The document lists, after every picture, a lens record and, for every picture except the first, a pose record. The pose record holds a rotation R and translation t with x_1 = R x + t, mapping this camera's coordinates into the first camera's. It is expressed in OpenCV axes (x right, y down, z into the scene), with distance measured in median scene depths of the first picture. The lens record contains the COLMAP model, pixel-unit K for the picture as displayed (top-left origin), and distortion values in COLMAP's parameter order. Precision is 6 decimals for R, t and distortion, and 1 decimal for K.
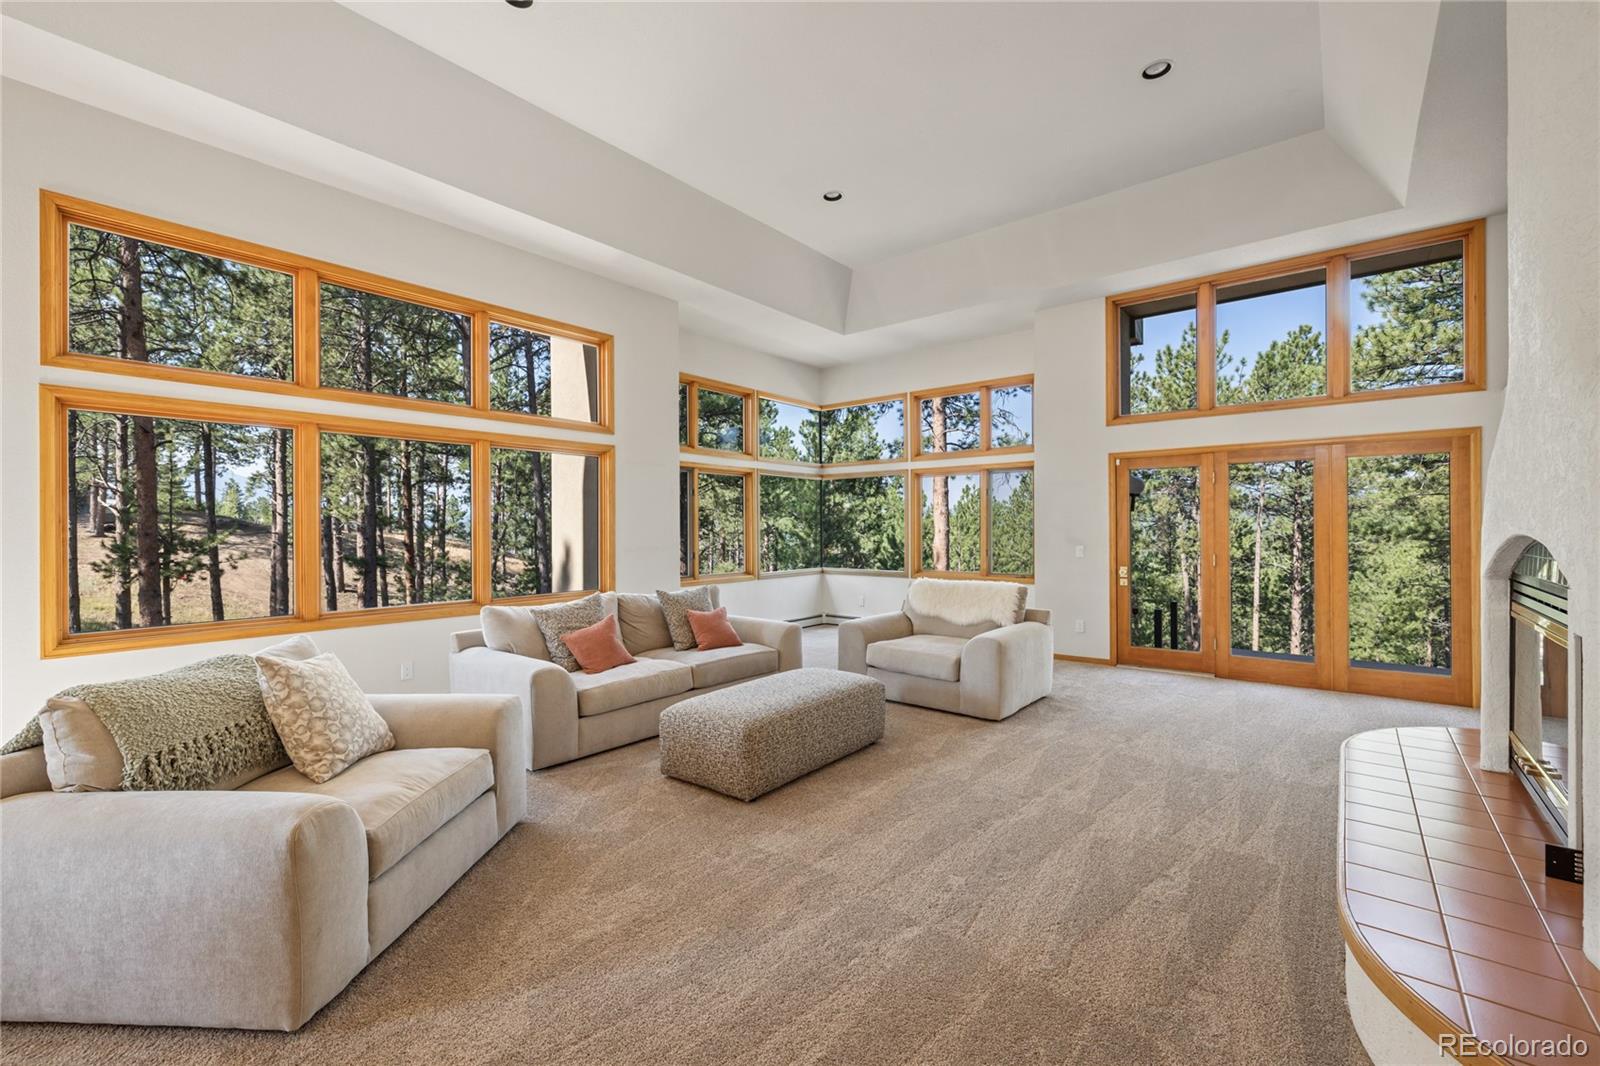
lens RADIAL K [[677.3, 0, 789.6], [0, 677.3, 527.4], [0, 0, 1]] dist [0.002578, 0.000416]
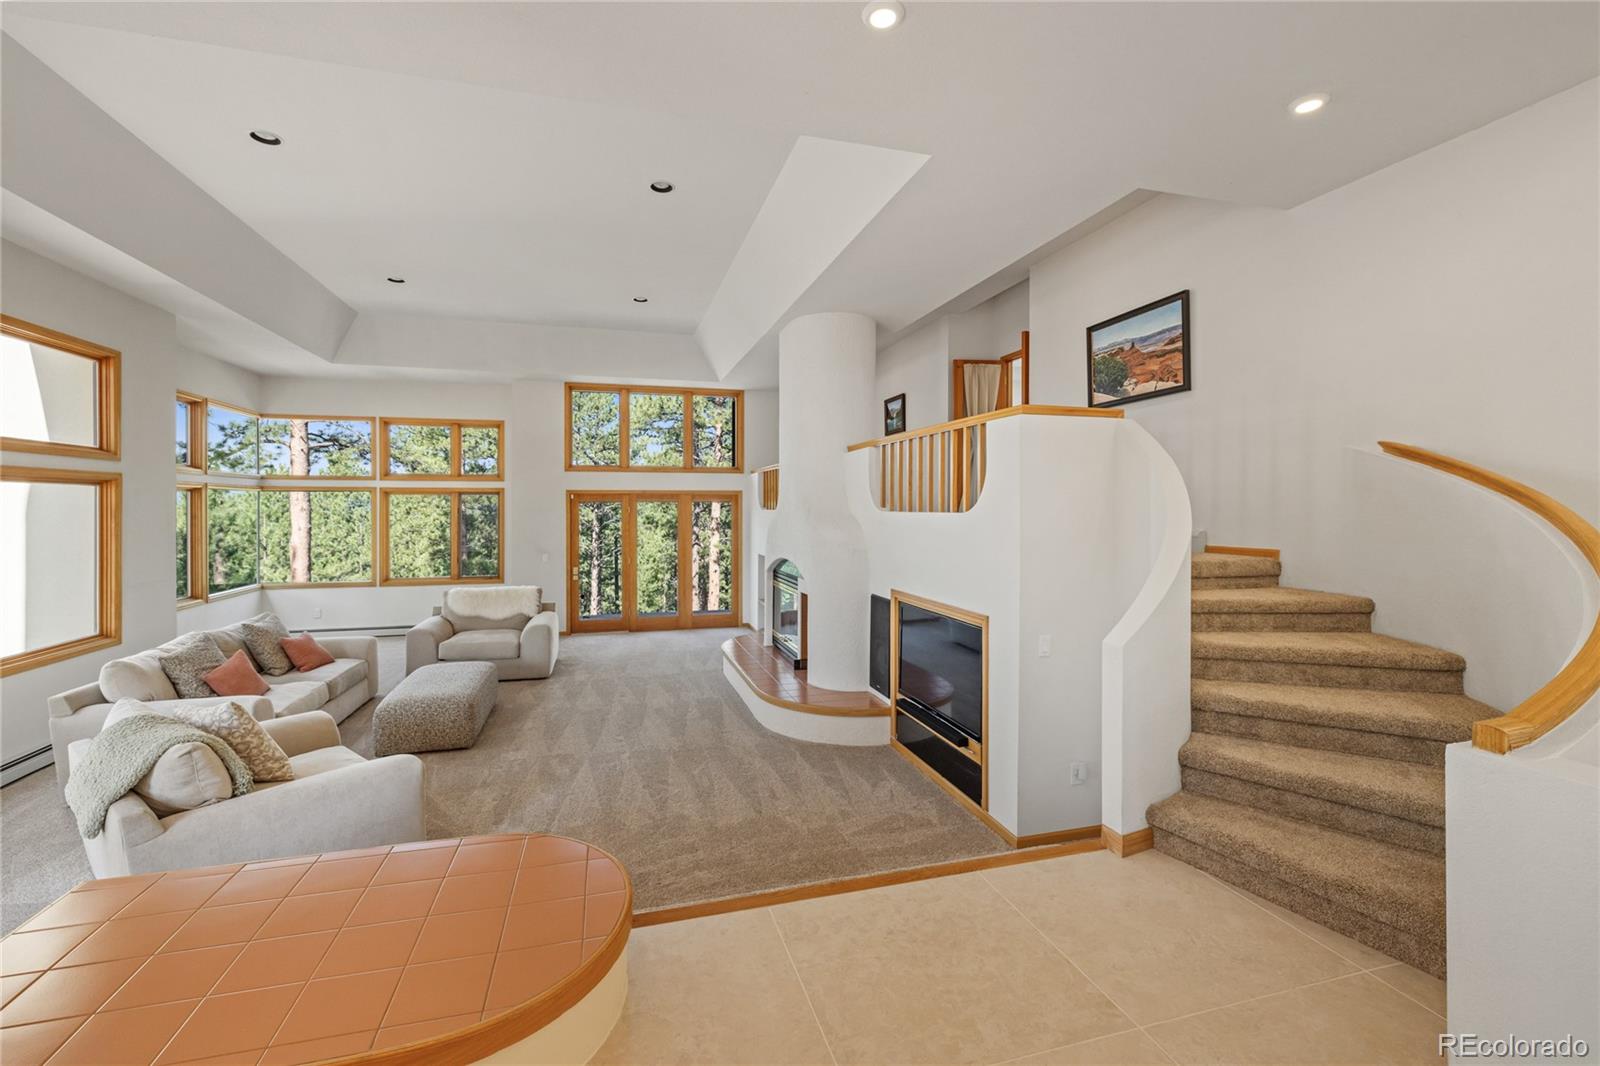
lens RADIAL K [[677.3, 0, 803.6], [0, 677.3, 525.2], [0, 0, 1]] dist [0.002578, 0.000416]
pose [[0.561954, -0.014722, 0.827037, -0.585242], [-0.007037, 0.999720, 0.022577, -0.091802], [-0.827138, -0.018507, 0.561693, -0.315496]]
